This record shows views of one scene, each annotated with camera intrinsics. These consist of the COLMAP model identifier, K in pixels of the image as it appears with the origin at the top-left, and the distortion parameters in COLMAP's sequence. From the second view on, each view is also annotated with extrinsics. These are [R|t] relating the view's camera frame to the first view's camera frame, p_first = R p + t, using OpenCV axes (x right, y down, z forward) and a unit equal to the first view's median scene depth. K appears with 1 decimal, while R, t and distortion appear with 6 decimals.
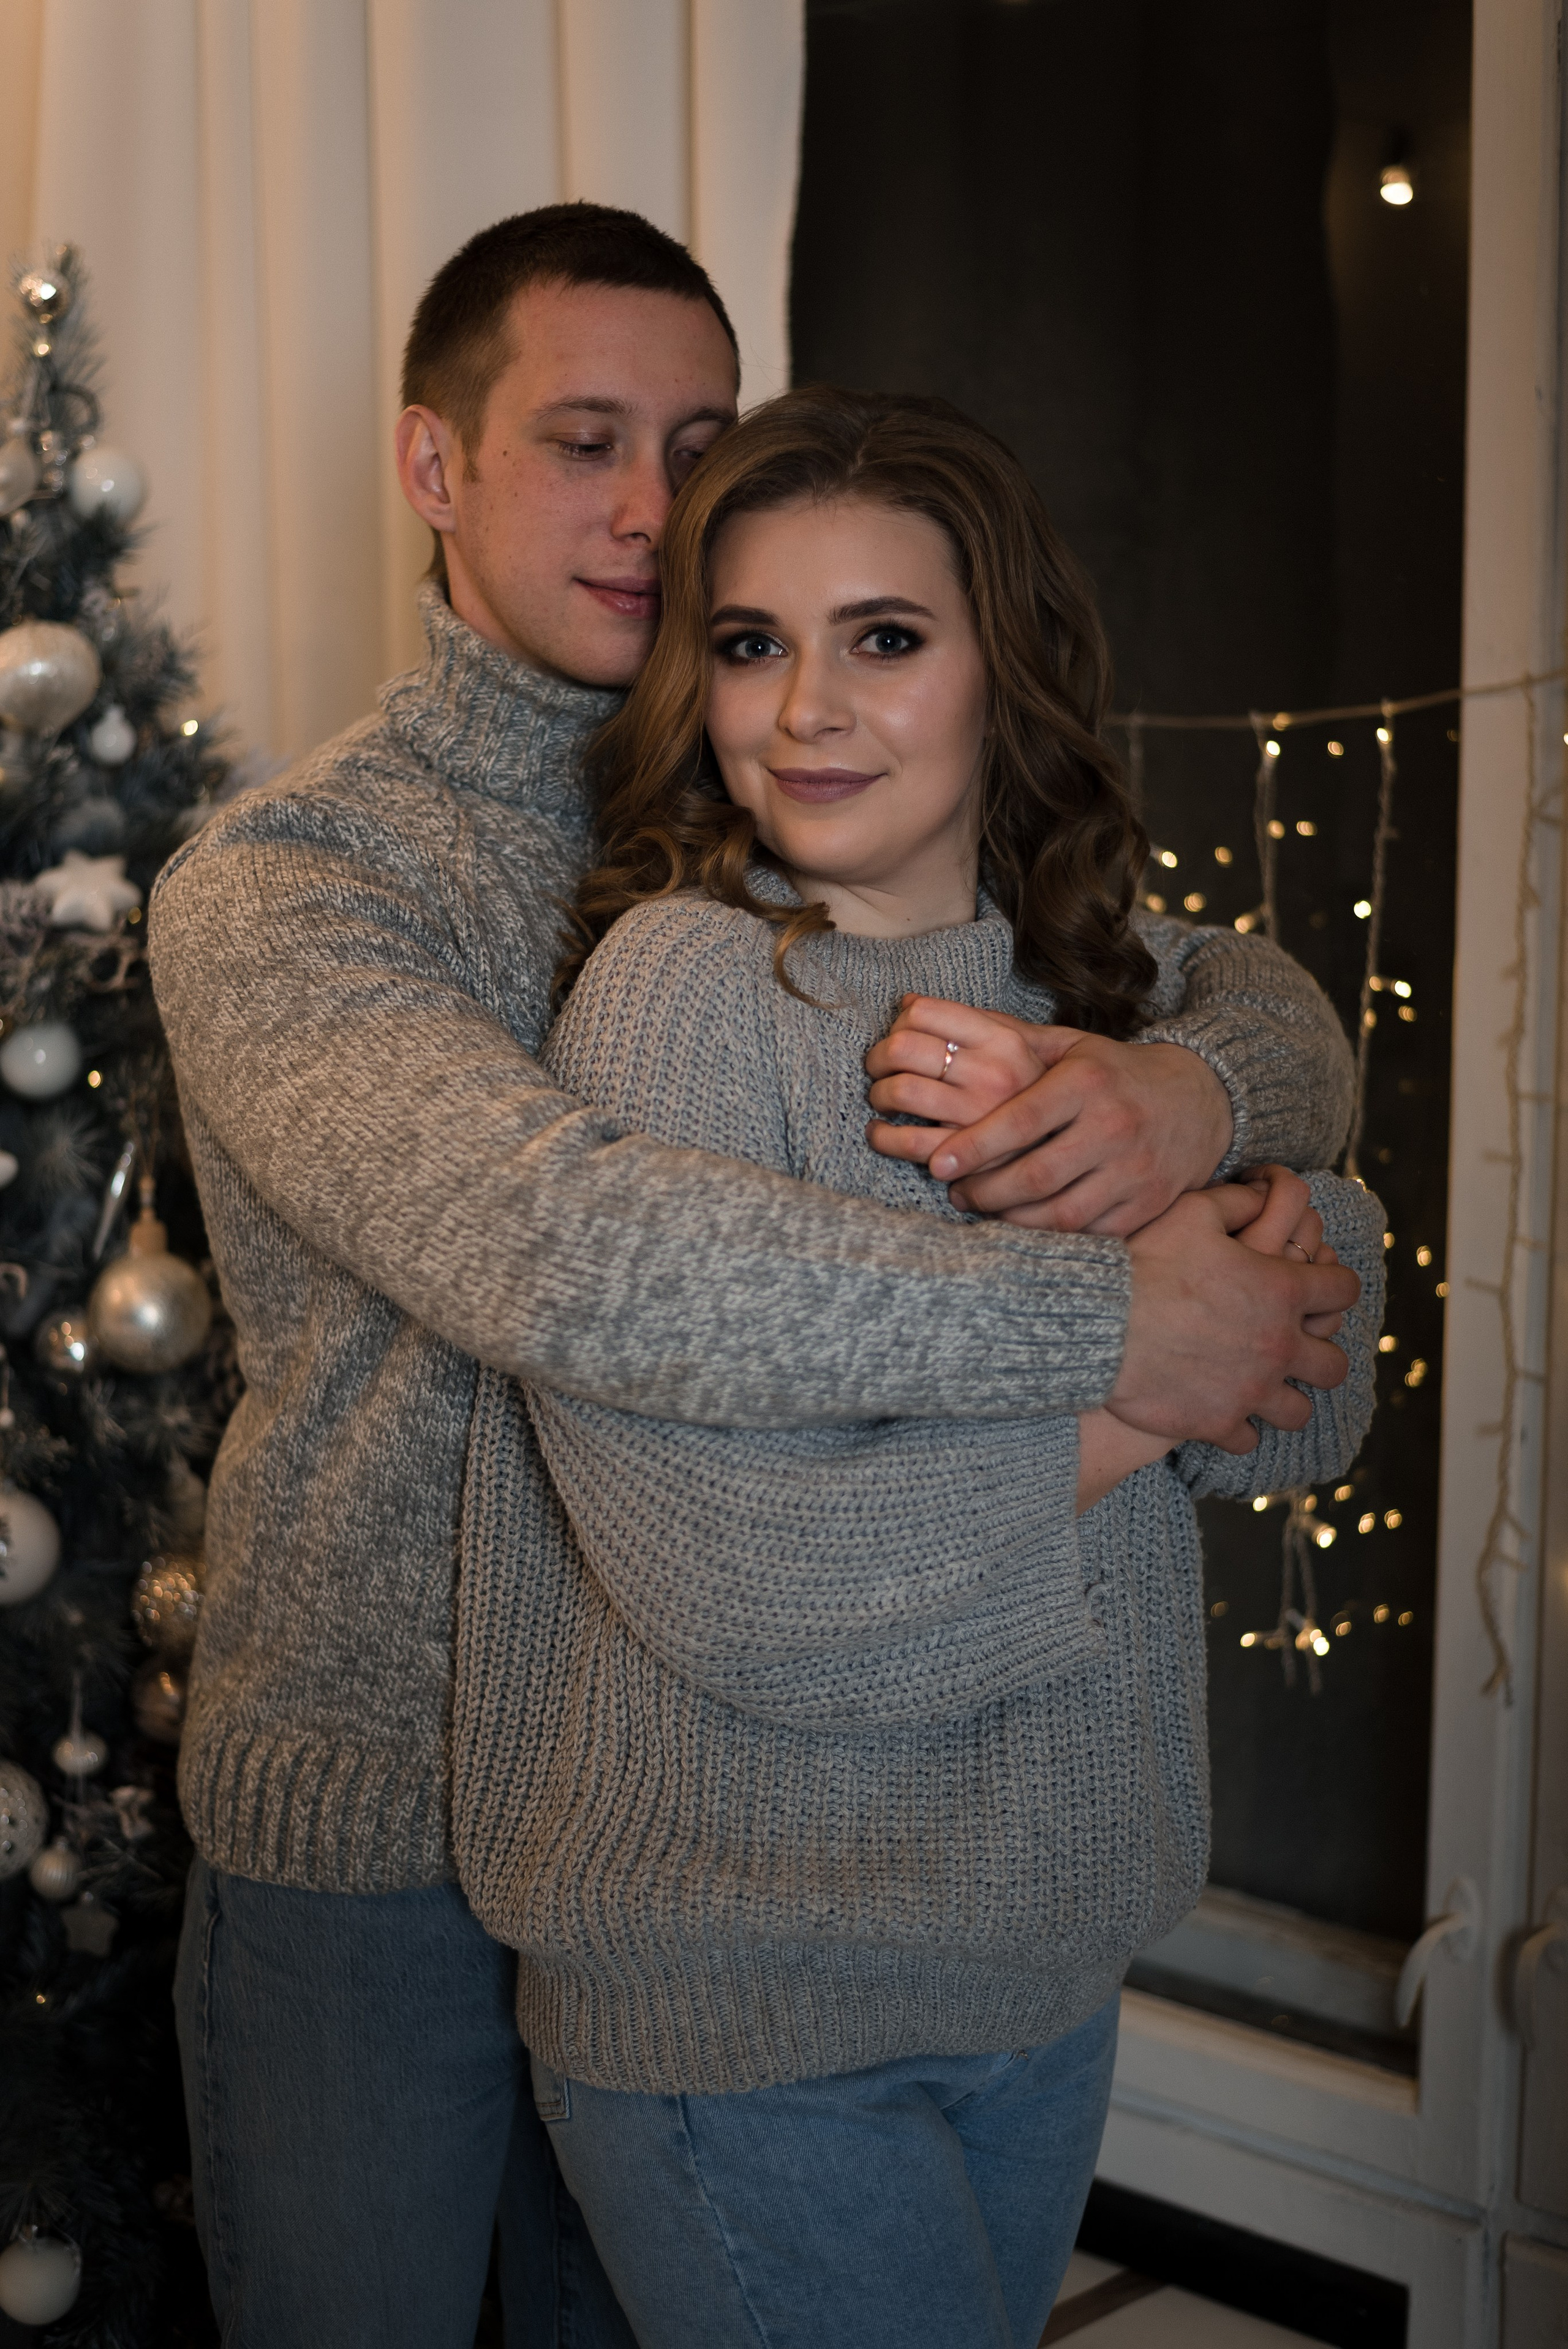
lens RADIAL K [[3669.6, 0, 784.0], [0, 3669.6, 1174.5], [0, 0, 1]] dist [-0.124454, 0.001228]
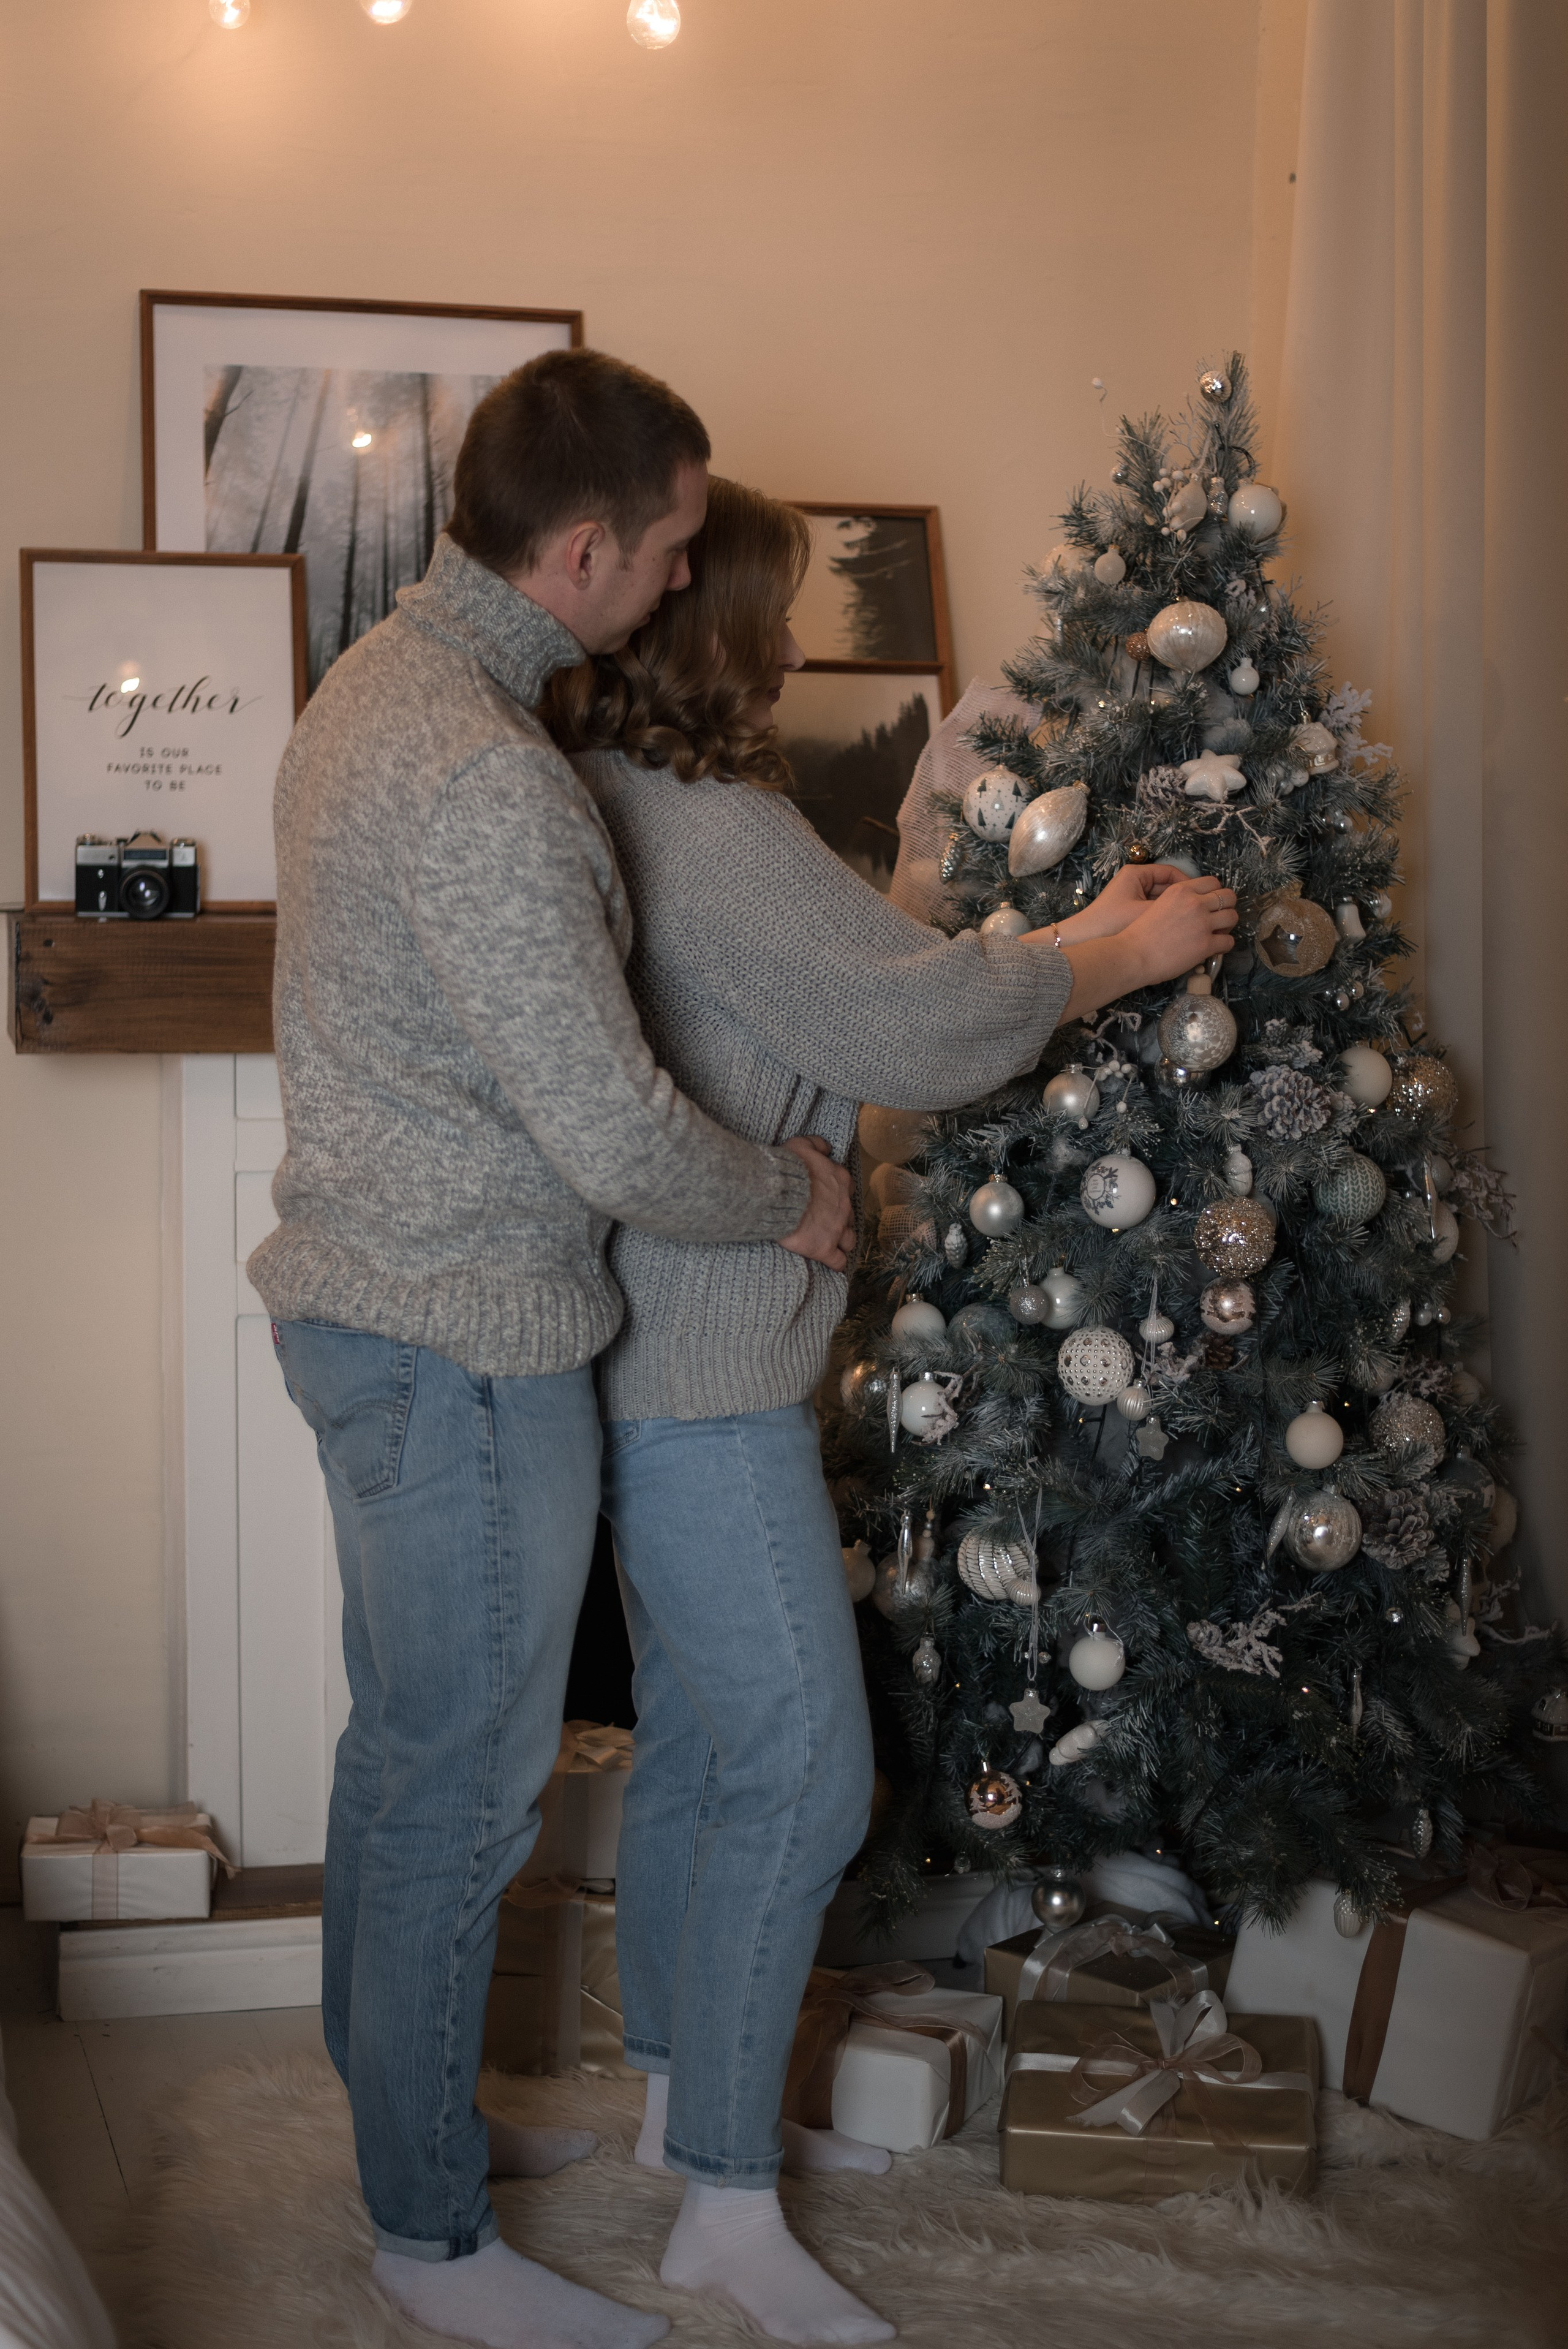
lens RADIAL K [[3669.1, 0, 784.0], [0, 3669.1, 1174.5], [0, 0, 1]] dist [-0.124454, 0.001228]
pose [[0.879637, 0.062310, -0.471546, 0.380761], [-0.068913, 0.997617, 0.003273, 0.095738], [0.470626, 0.029616, 0.881835, -0.428893]]
